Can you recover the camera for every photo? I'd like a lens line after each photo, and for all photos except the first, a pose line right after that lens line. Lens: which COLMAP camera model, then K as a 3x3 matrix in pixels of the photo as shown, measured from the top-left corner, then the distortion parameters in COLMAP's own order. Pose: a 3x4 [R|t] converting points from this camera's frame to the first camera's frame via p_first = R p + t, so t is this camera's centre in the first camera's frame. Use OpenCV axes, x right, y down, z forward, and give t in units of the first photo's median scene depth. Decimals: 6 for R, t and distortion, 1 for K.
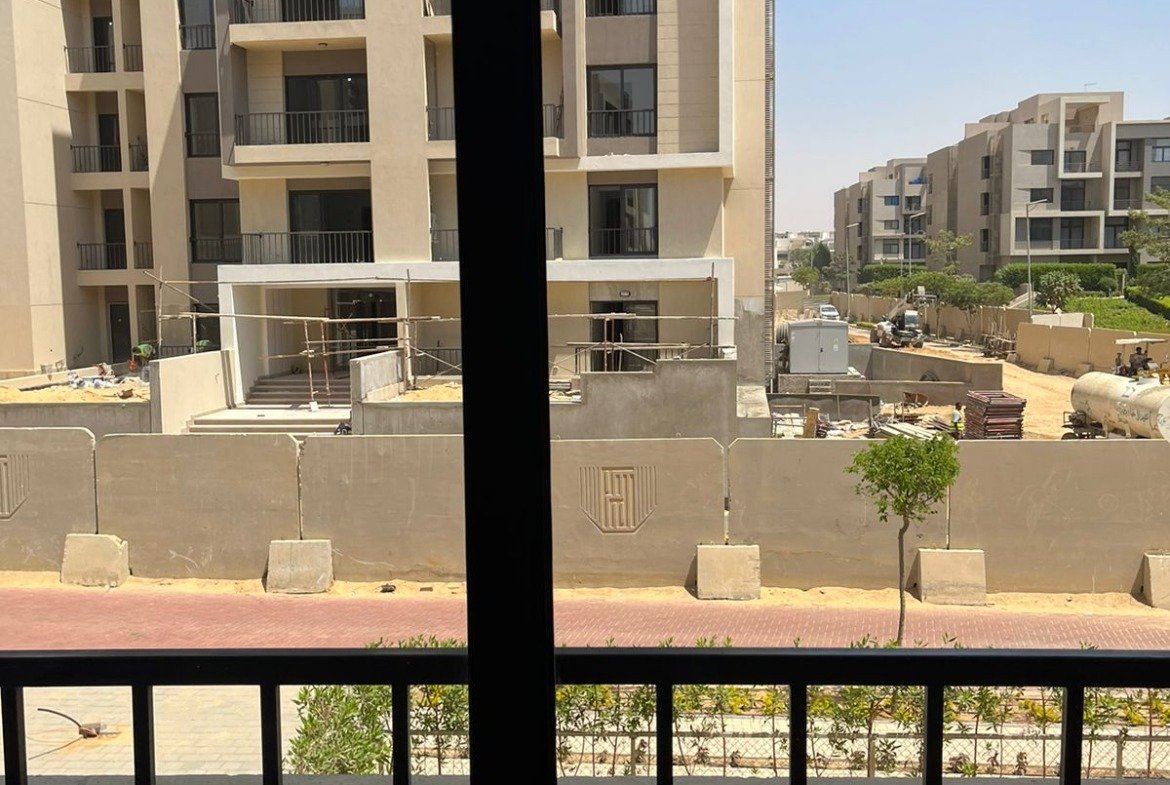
lens RADIAL K [[1163.2, 0, 602.0], [0, 1163.2, 379.4], [0, 0, 1]] dist [0.031144, 0.000000]
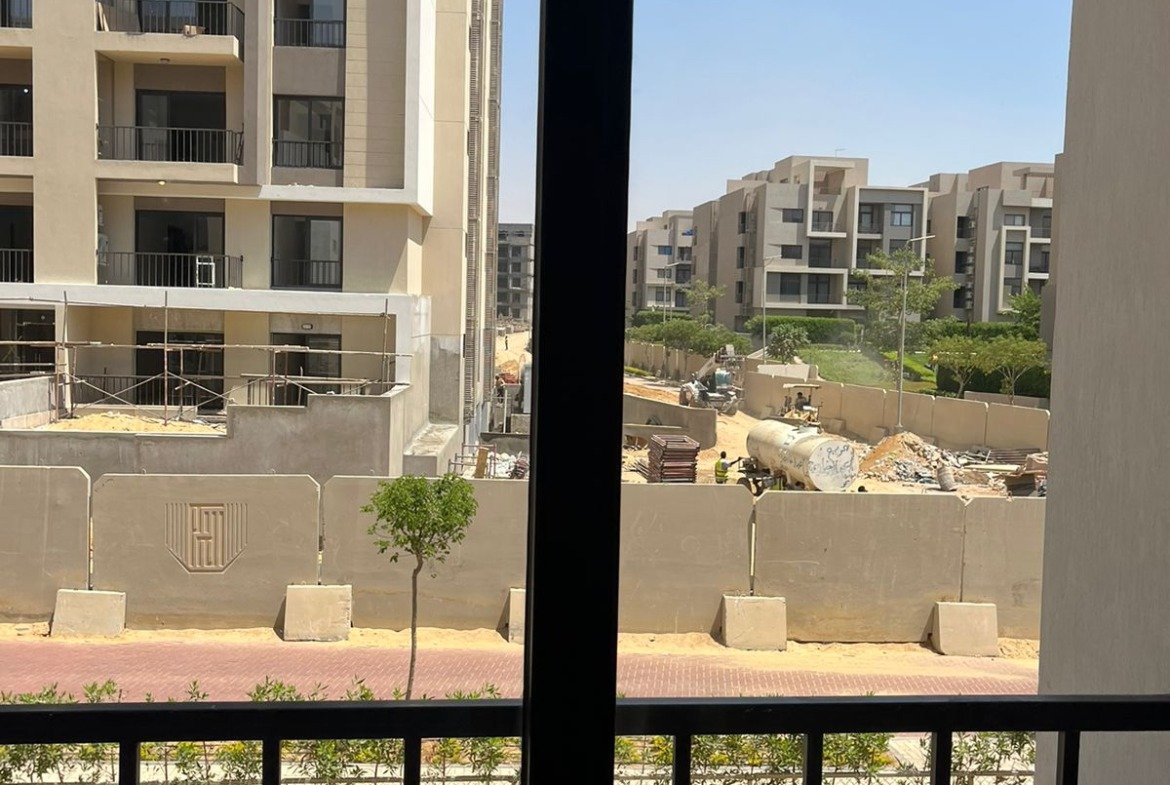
lens RADIAL K [[1163.2, 0, 582.5], [0, 1163.2, 374.2], [0, 0, 1]] dist [0.031144, 0.000000]
pose [[0.988675, 0.033793, 0.146216, 0.113497], [-0.028186, 0.998792, -0.040252, -0.000724], [-0.147400, 0.035675, 0.988433, -0.004320]]
